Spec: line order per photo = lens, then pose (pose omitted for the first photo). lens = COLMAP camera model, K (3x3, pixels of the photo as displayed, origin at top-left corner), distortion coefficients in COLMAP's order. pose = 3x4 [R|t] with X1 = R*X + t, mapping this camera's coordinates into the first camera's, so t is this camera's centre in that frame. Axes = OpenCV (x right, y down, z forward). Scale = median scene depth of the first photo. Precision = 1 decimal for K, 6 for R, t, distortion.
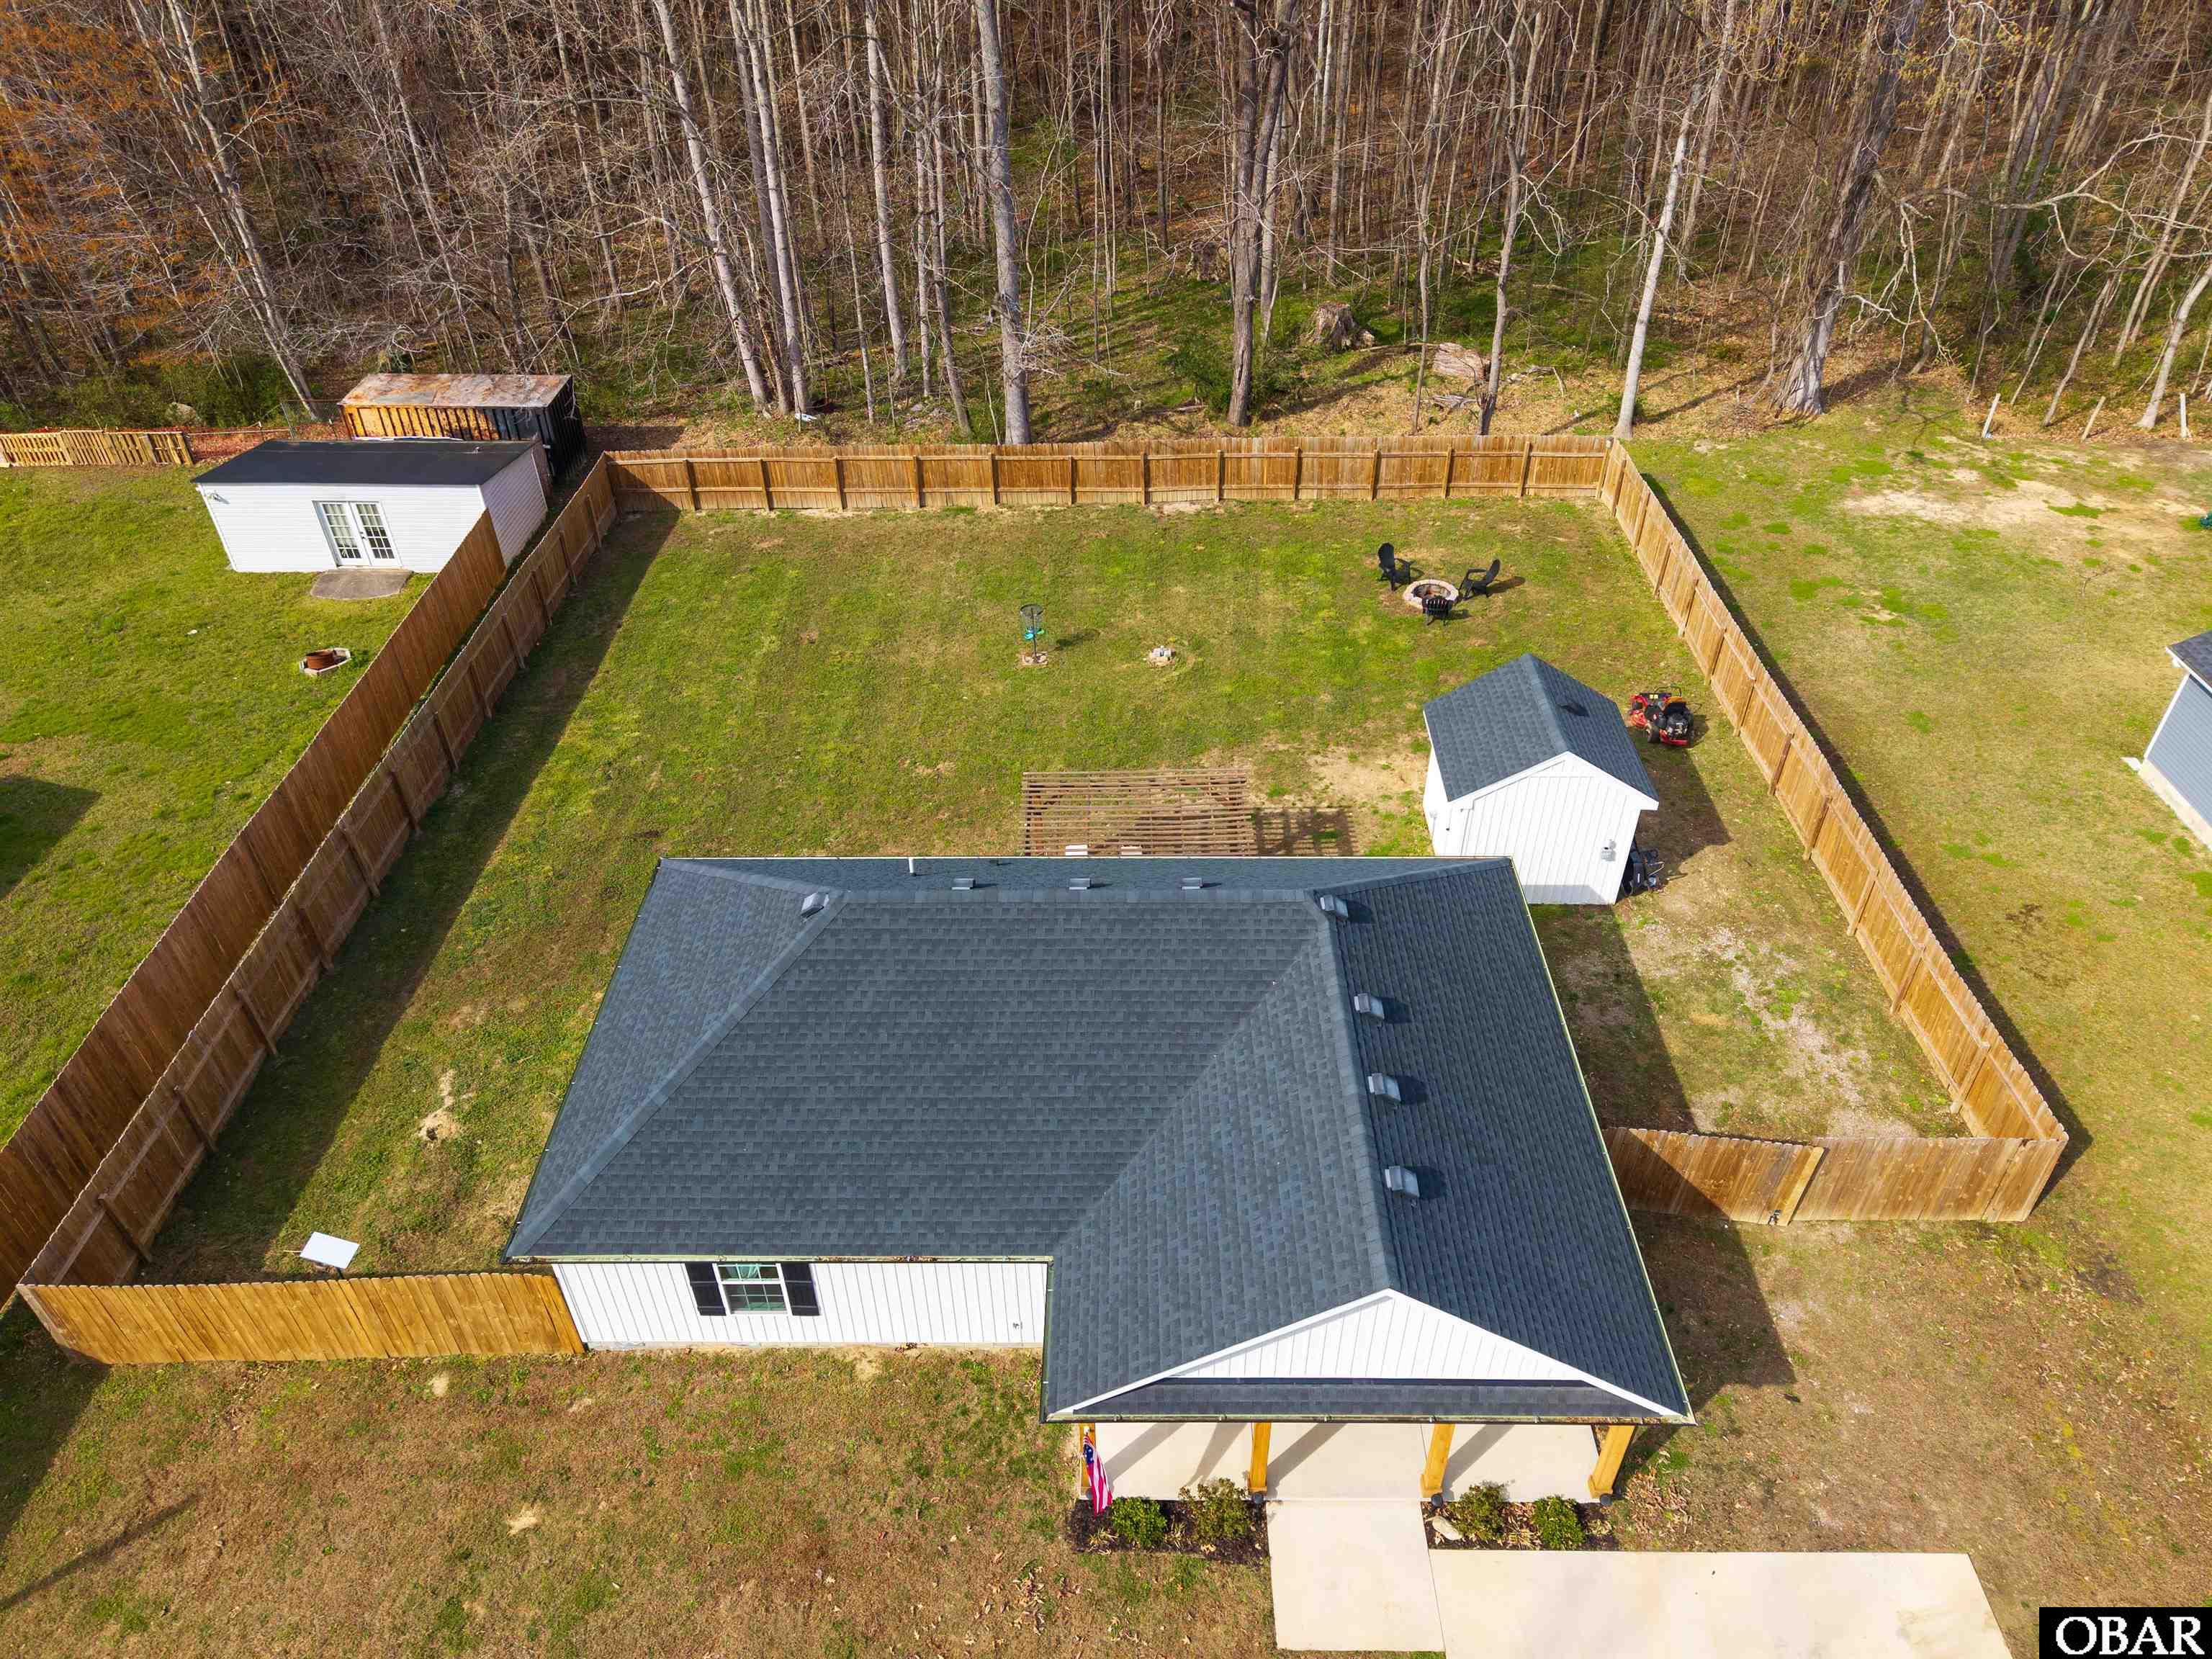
lens RADIAL K [[1477.8, 0, 1113.0], [0, 1477.8, 829.1], [0, 0, 1]] dist [0.021723, -0.021719]
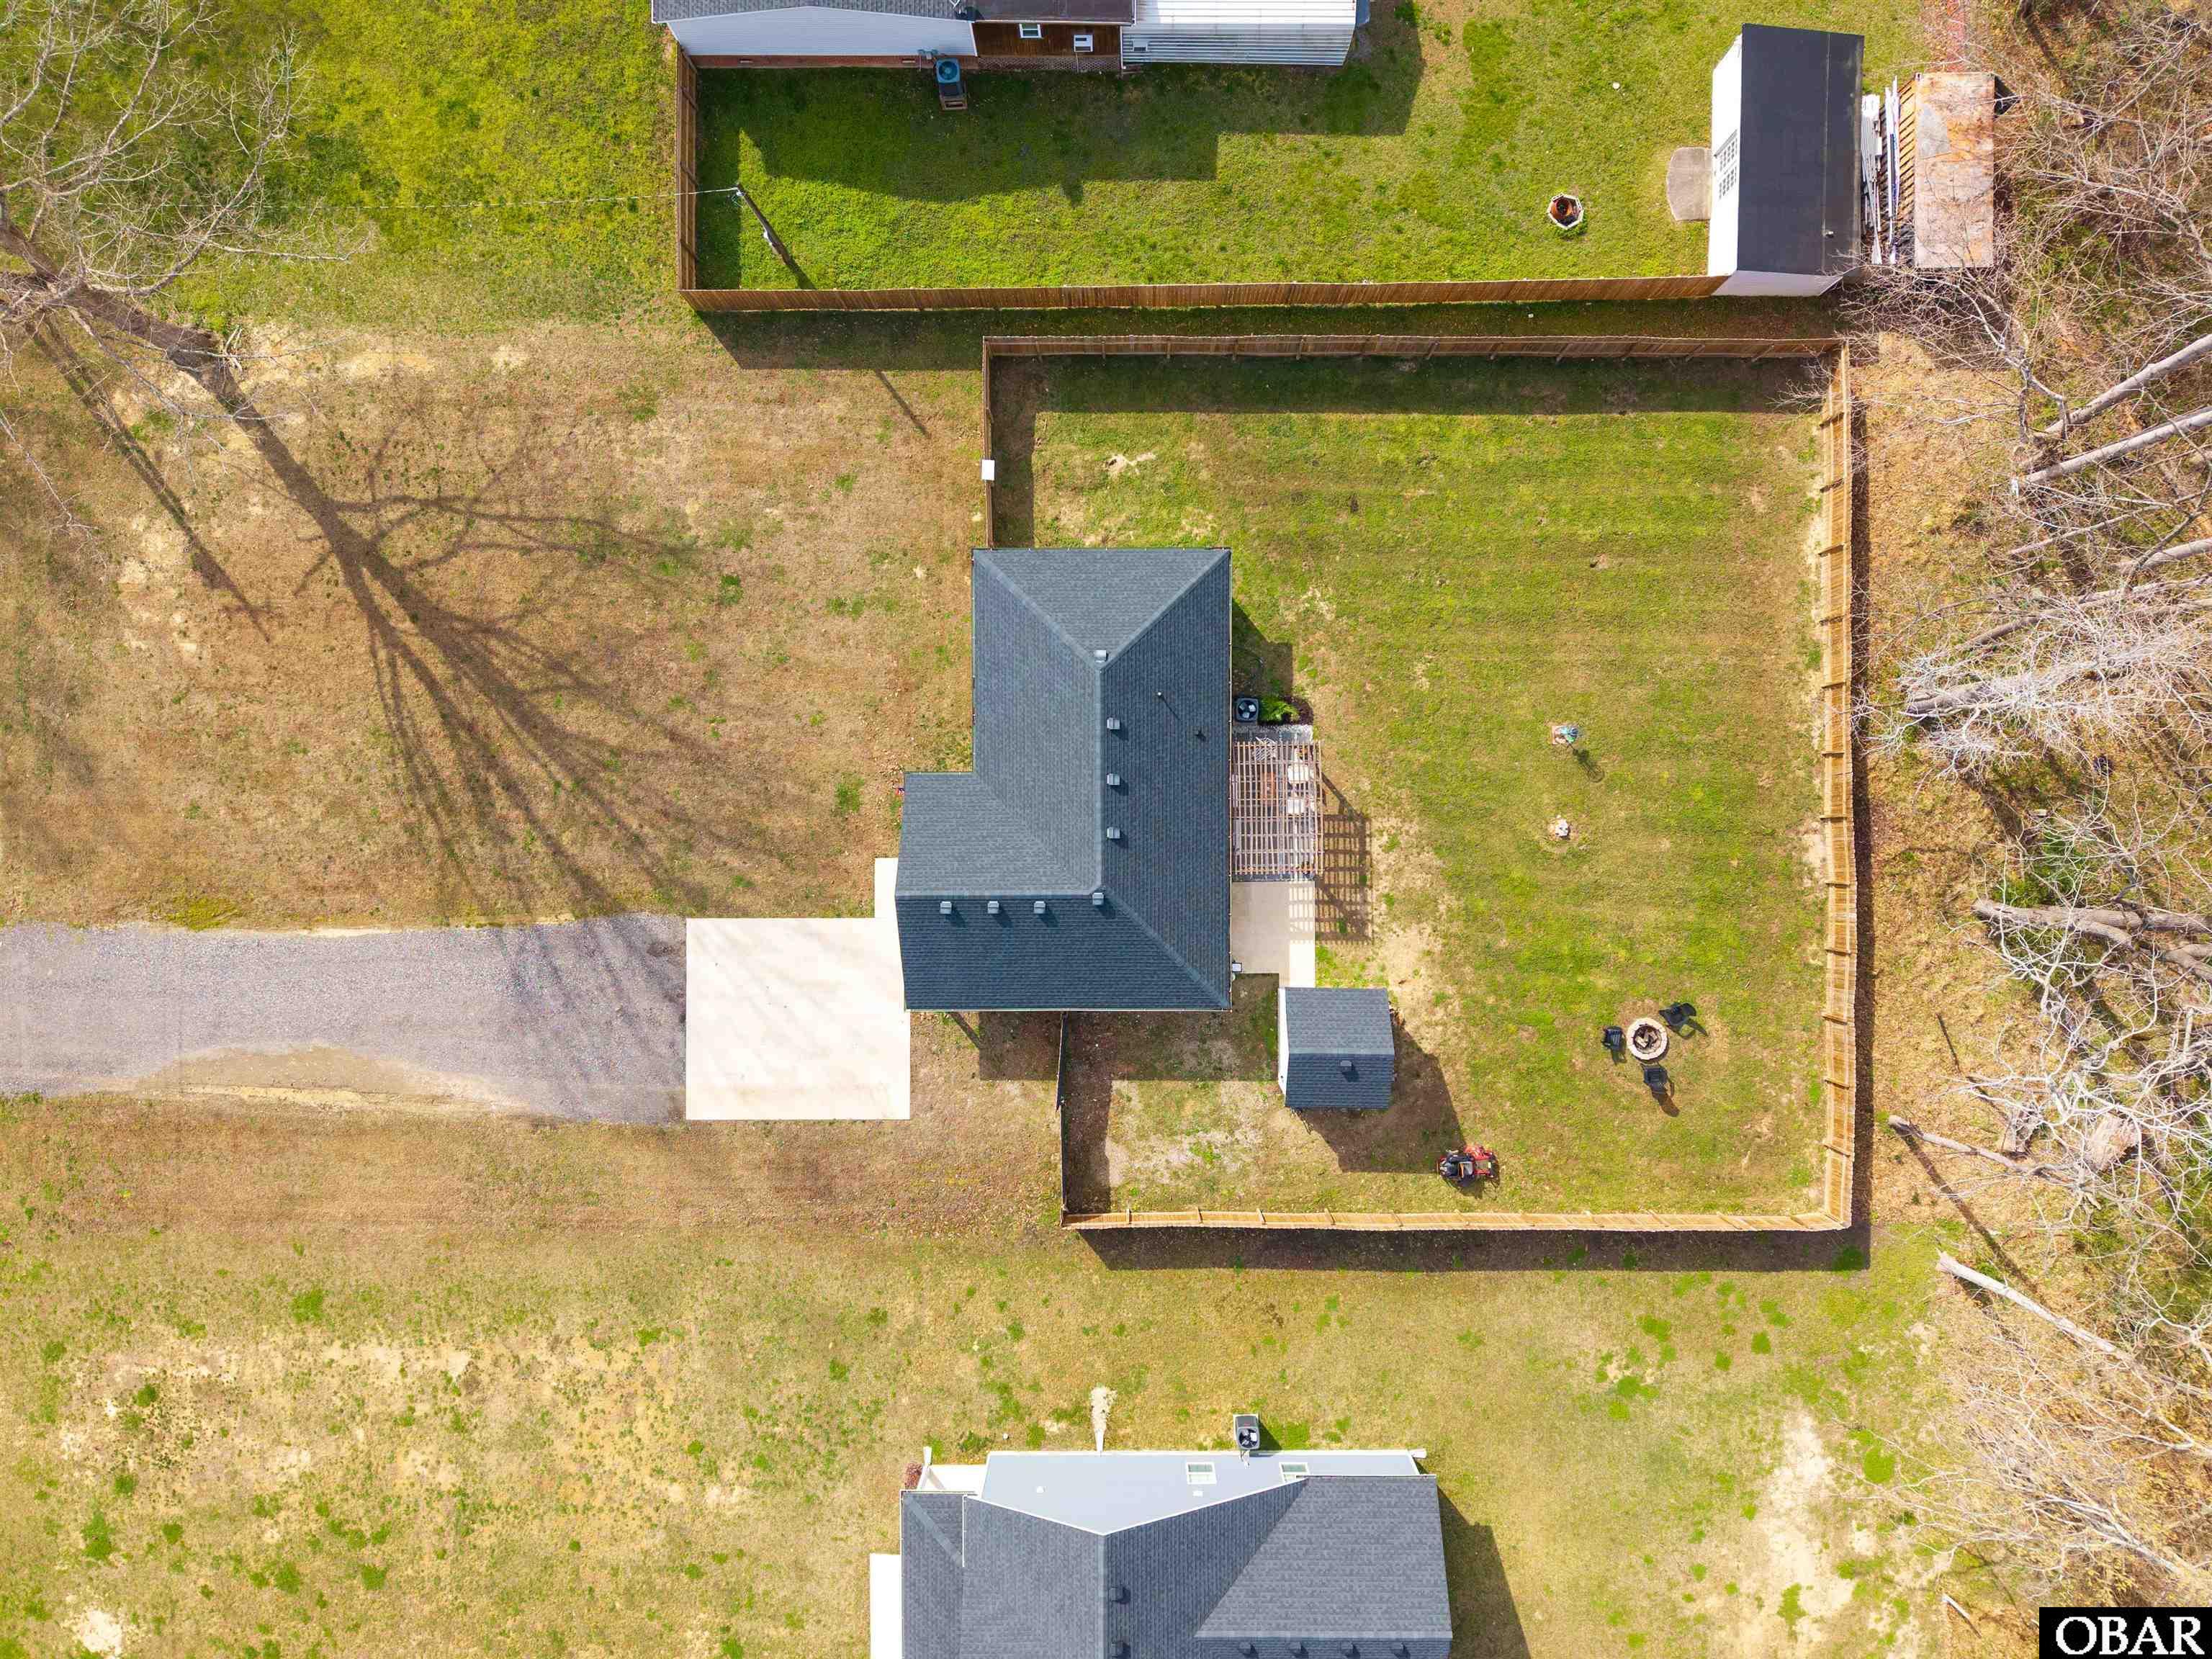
lens RADIAL K [[1546.0, 0, 1116.1], [0, 1546.0, 838.1], [0, 0, 1]] dist [0.078469, -0.117477]
pose [[0.009674, 0.999817, 0.016505, 0.018929], [-0.604729, -0.007296, 0.796398, -1.348606], [0.796372, -0.017685, 0.604548, -0.263795]]
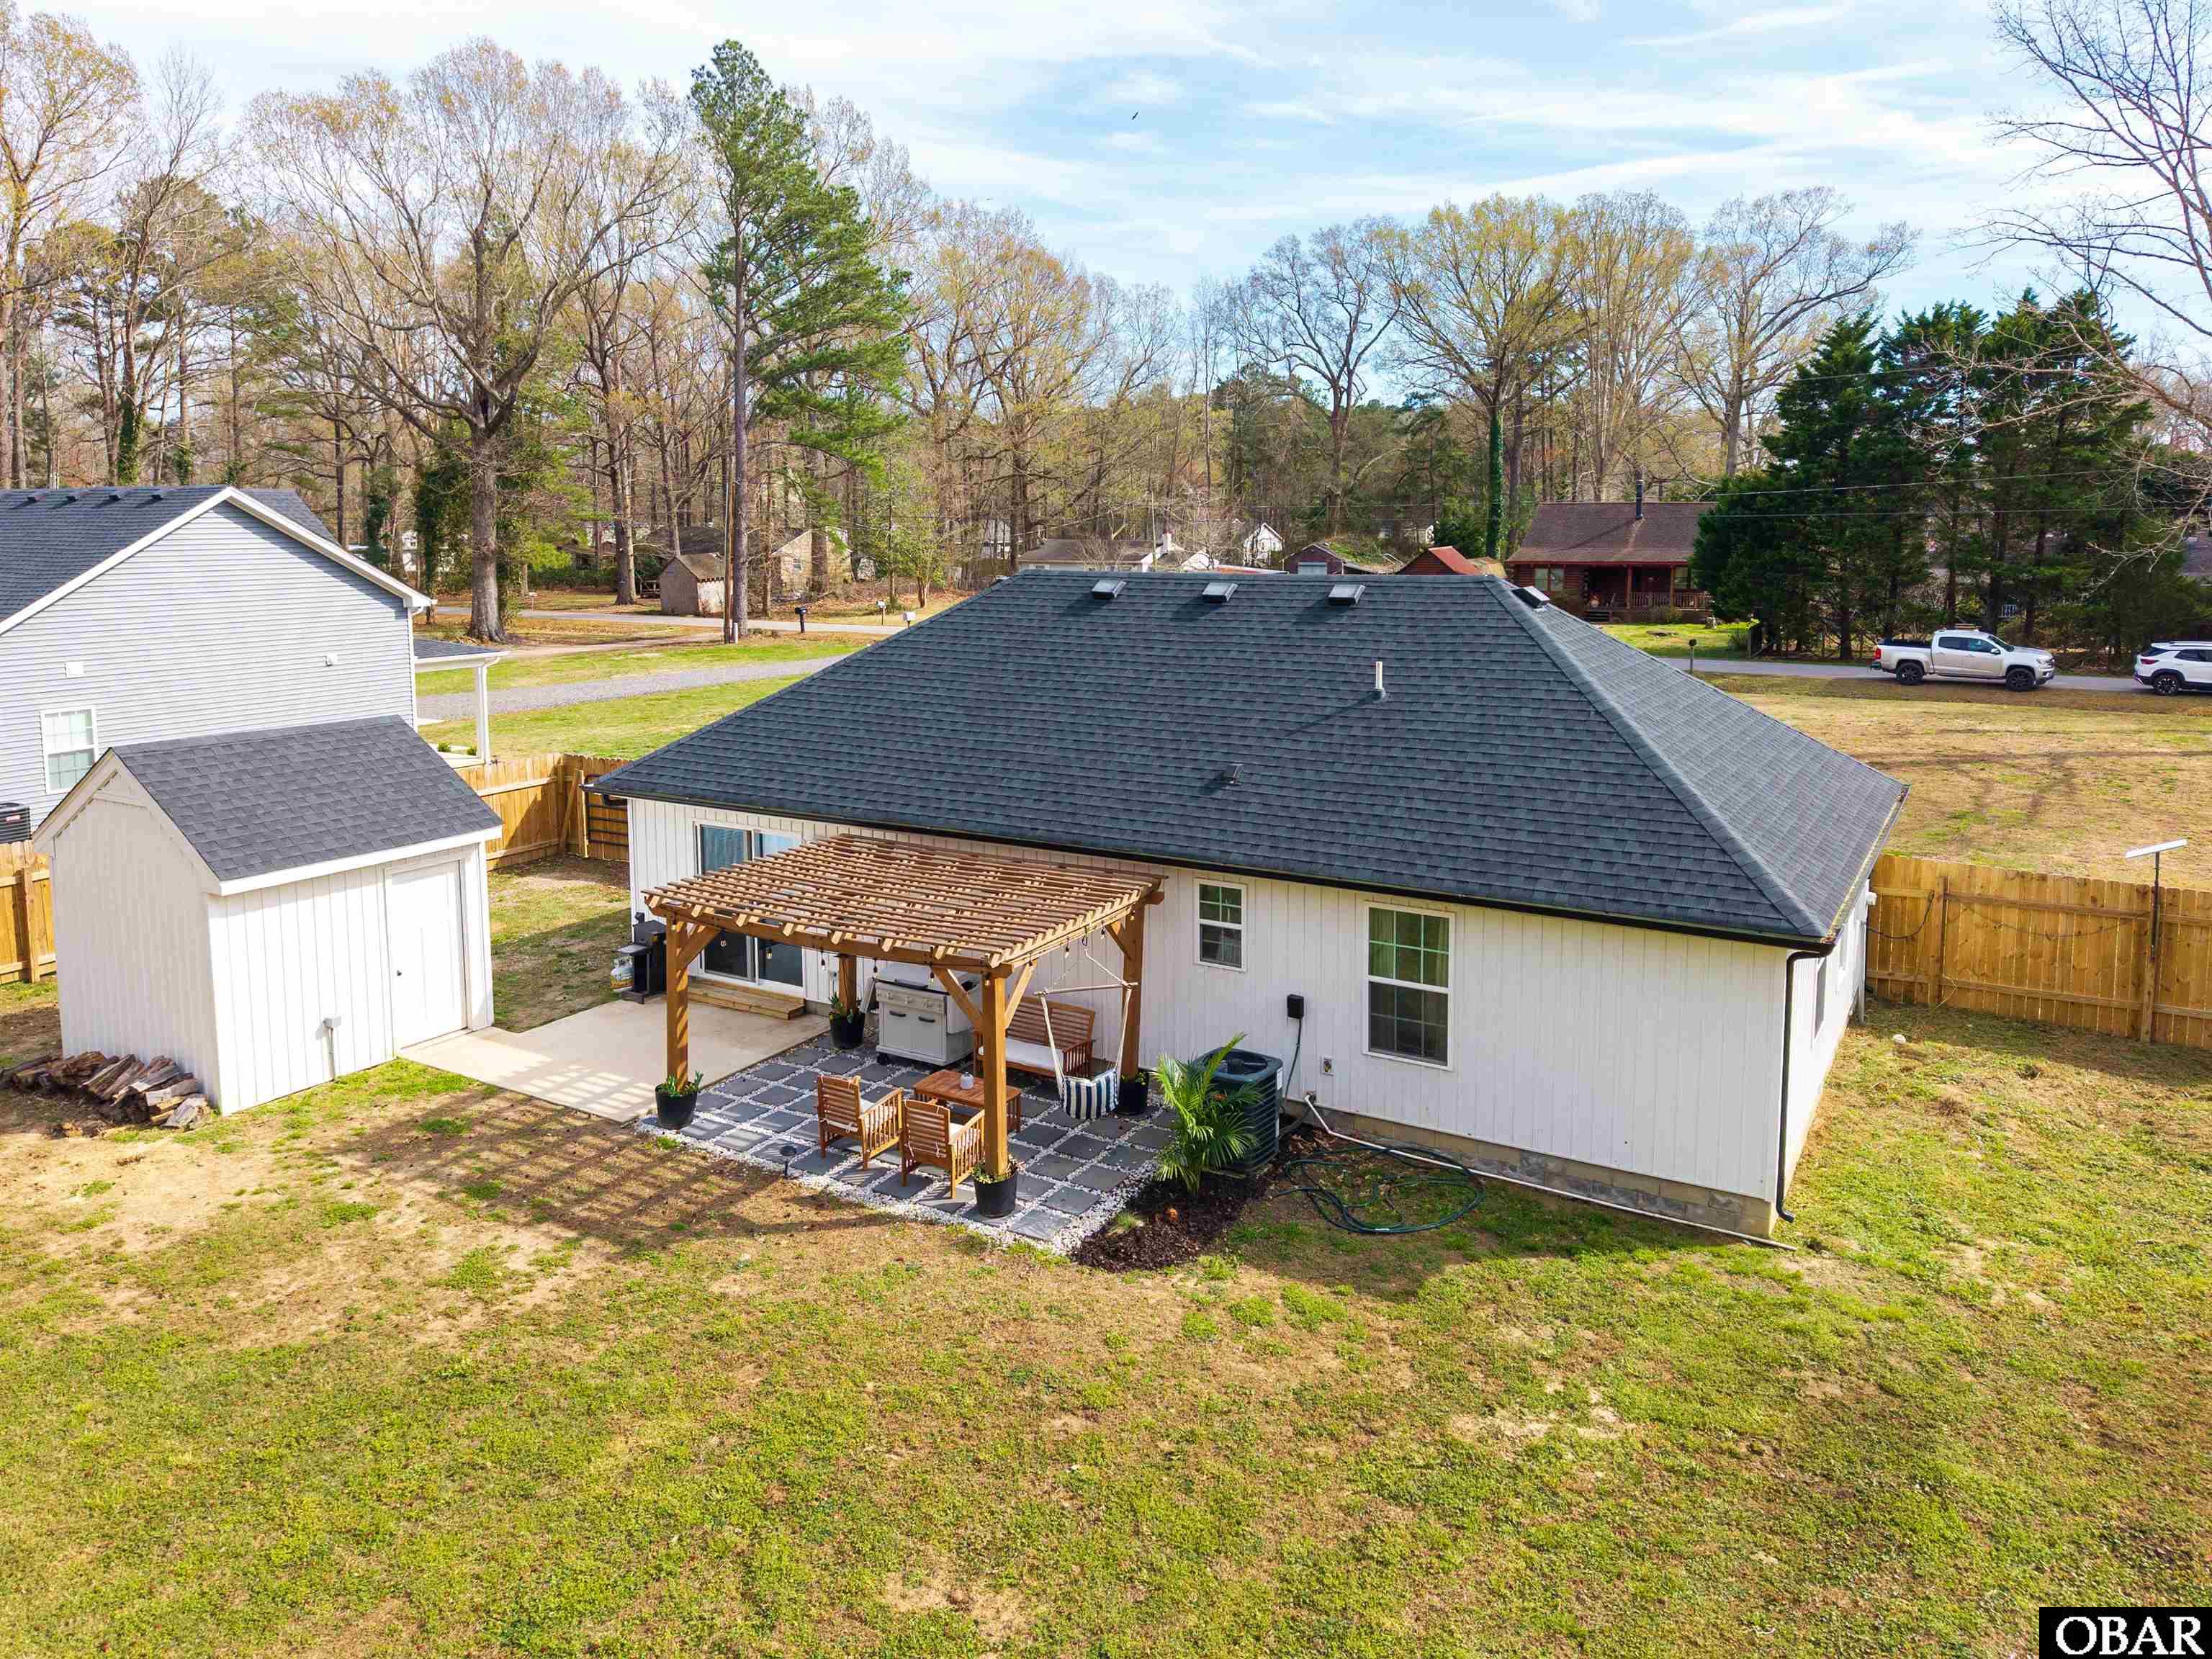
lens RADIAL K [[1541.9, 0, 1126.2], [0, 1541.9, 669.0], [0, 0, 1]] dist [0.002242, -0.003138]
pose [[-0.864590, -0.040660, 0.500830, -0.333003], [0.318885, 0.725886, 0.609428, -0.382948], [-0.388325, 0.686612, -0.614628, 1.249300]]
